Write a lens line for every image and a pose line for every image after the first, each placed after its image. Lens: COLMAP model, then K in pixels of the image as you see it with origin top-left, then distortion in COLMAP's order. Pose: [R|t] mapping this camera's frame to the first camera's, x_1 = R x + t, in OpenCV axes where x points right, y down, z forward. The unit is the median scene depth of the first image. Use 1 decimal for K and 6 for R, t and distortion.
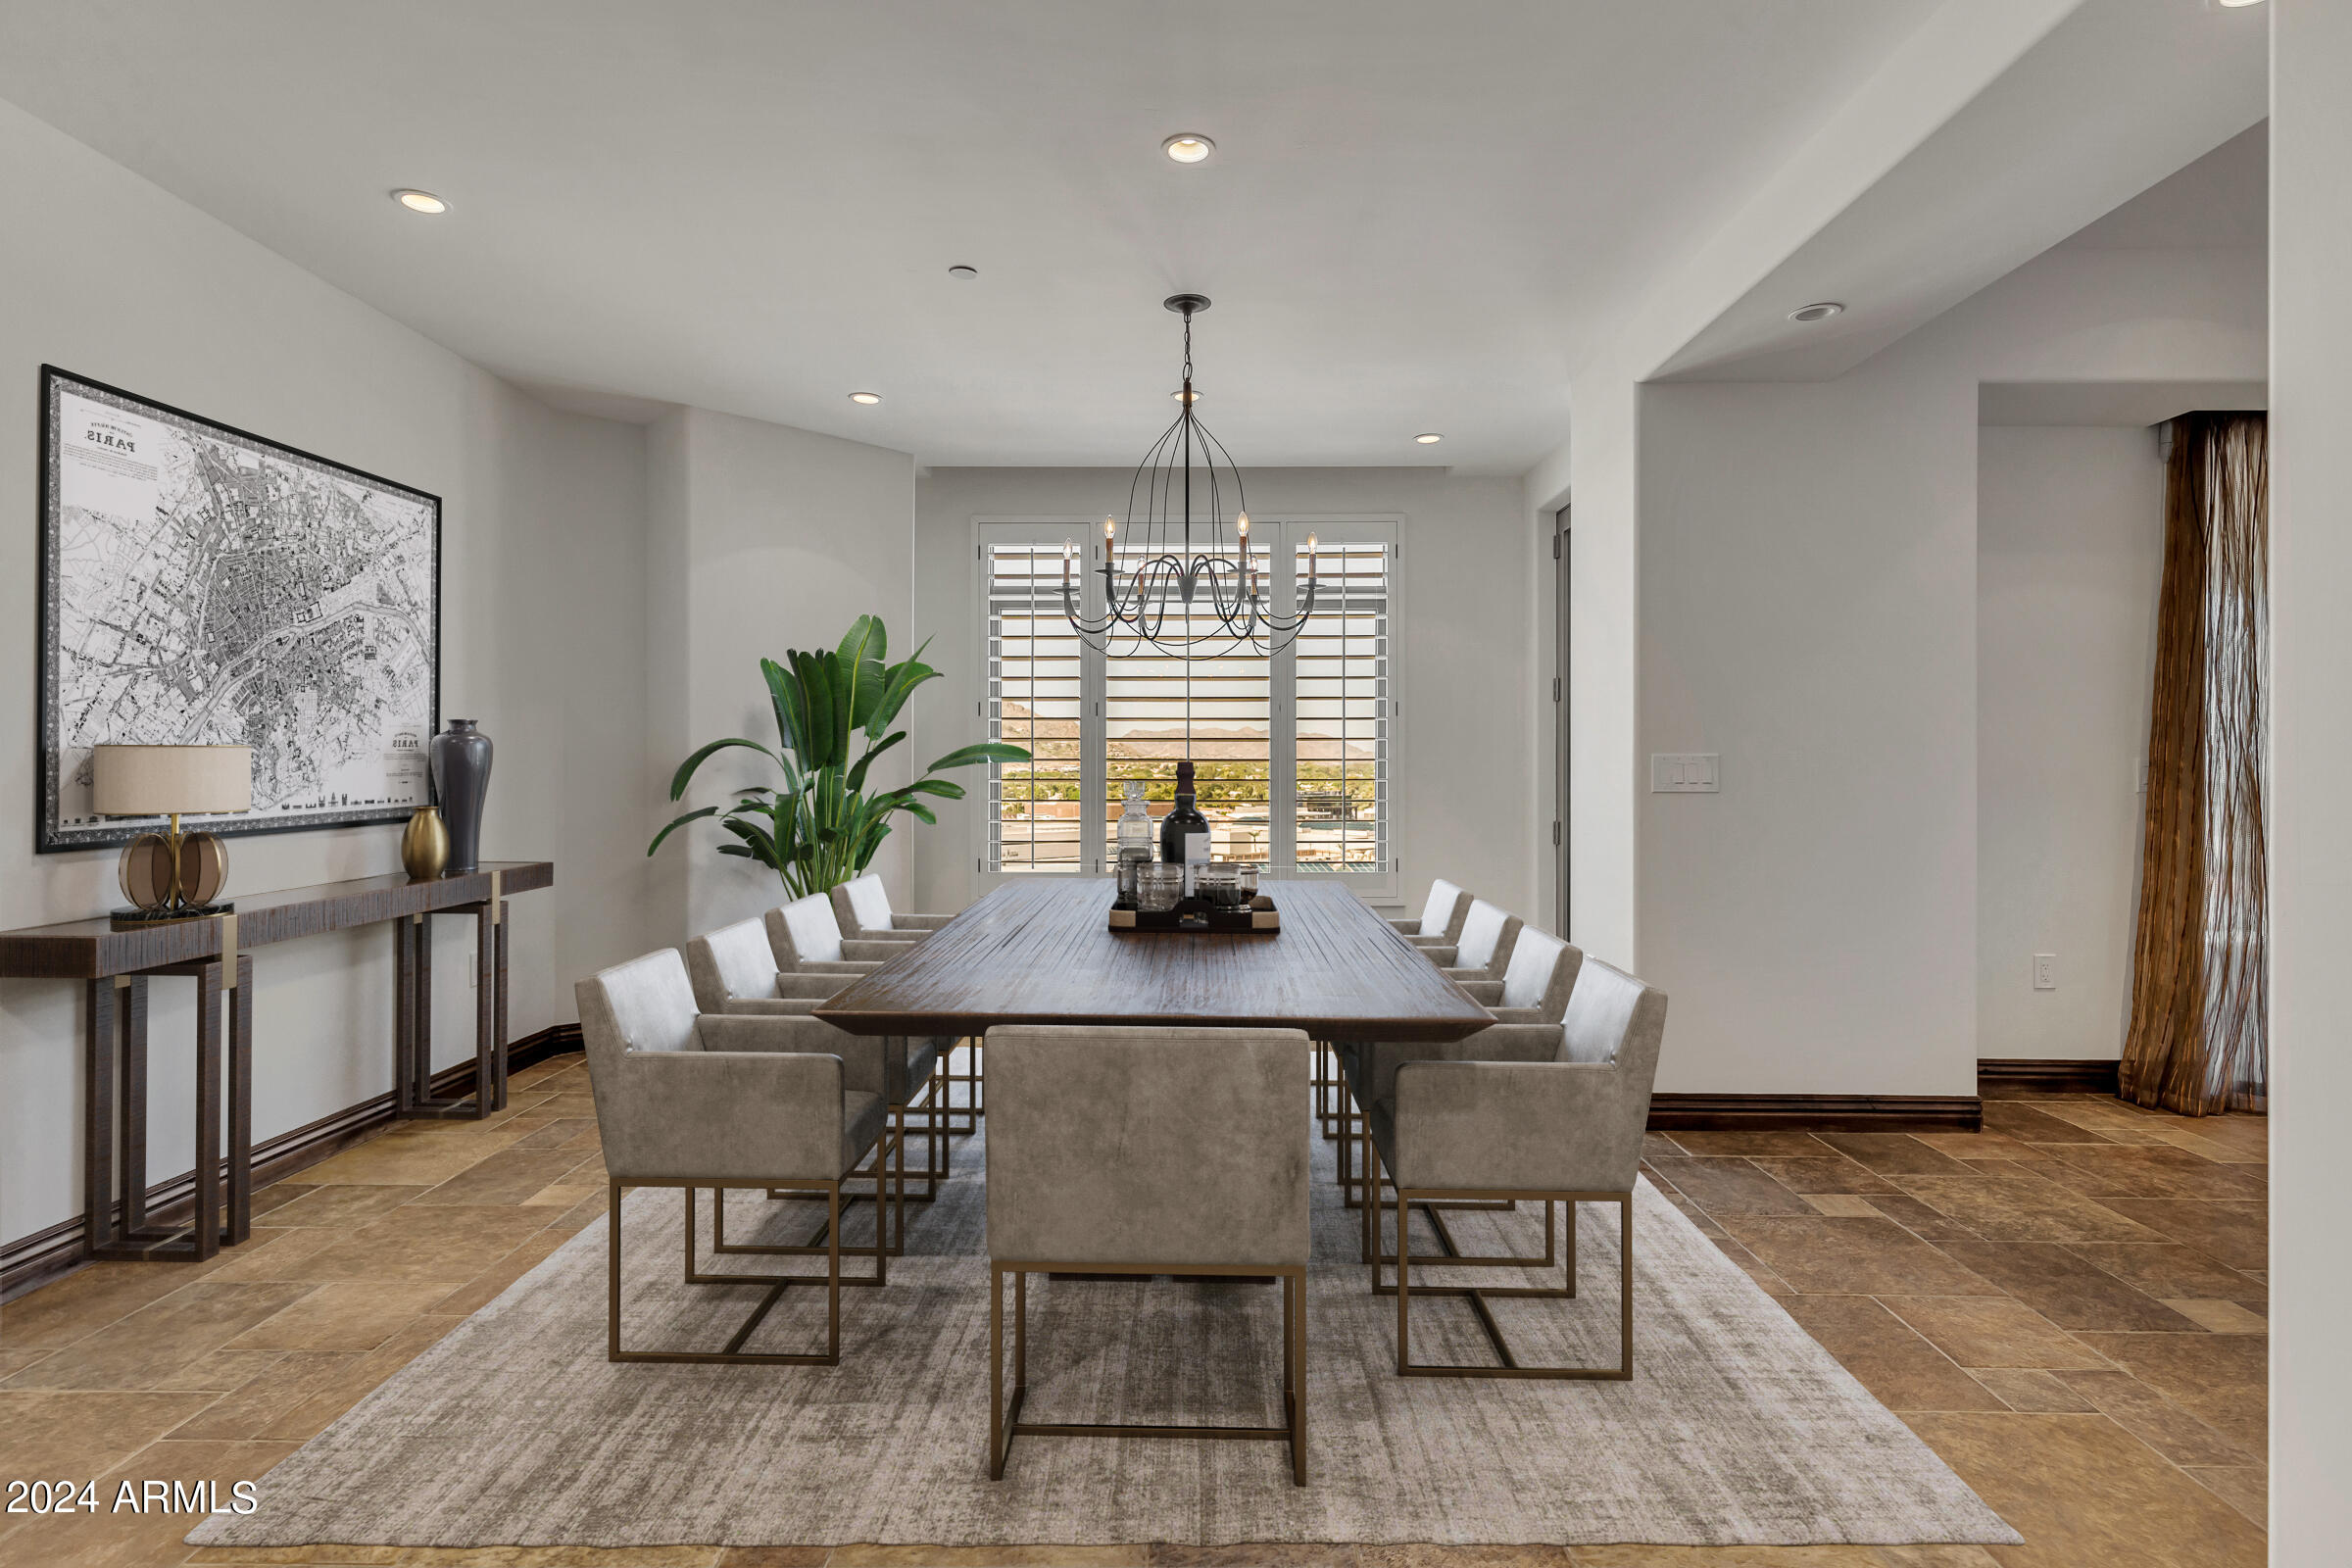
lens RADIAL K [[1184.3, 0, 1105.1], [0, 1184.3, 774.5], [0, 0, 1]] dist [-0.000261, -0.000119]
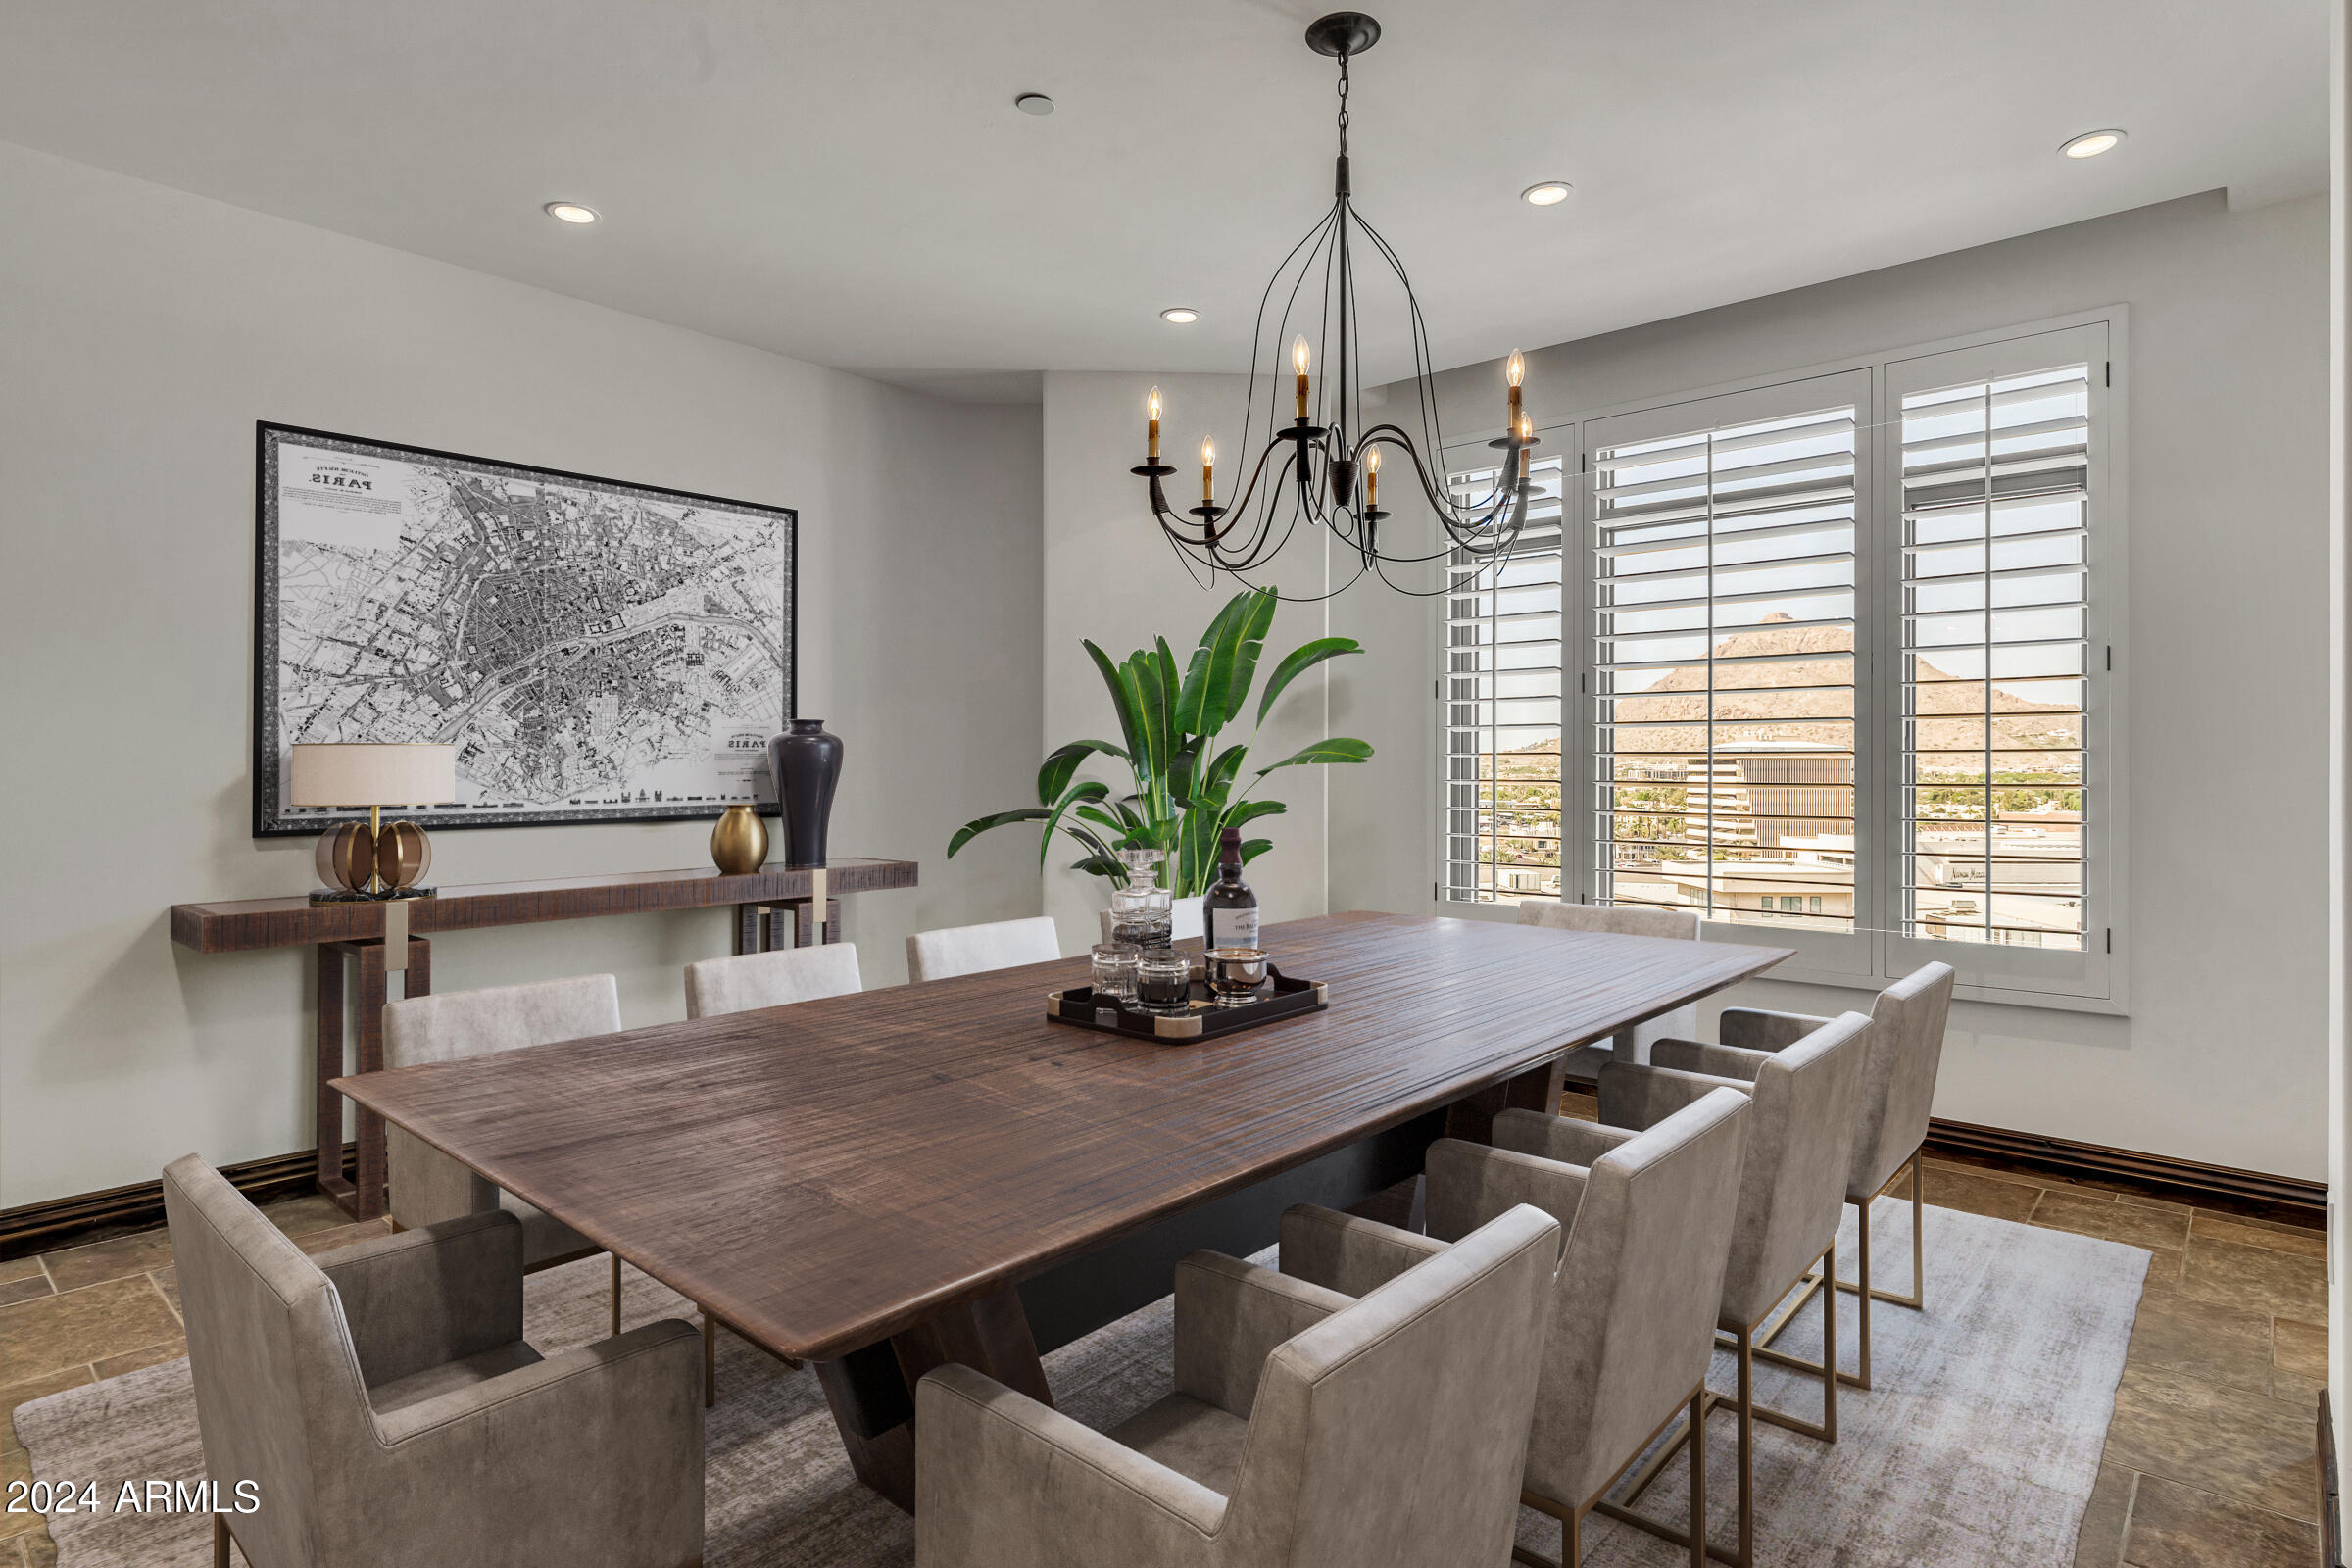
lens RADIAL K [[1129.2, 0, 1178.2], [0, 1129.2, 757.2], [0, 0, 1]] dist [0.011638, -0.000121]
pose [[0.794681, -0.002119, -0.607024, 0.415009], [-0.008319, 0.999862, -0.014380, -0.003645], [0.606970, 0.016478, 0.794554, 0.535312]]
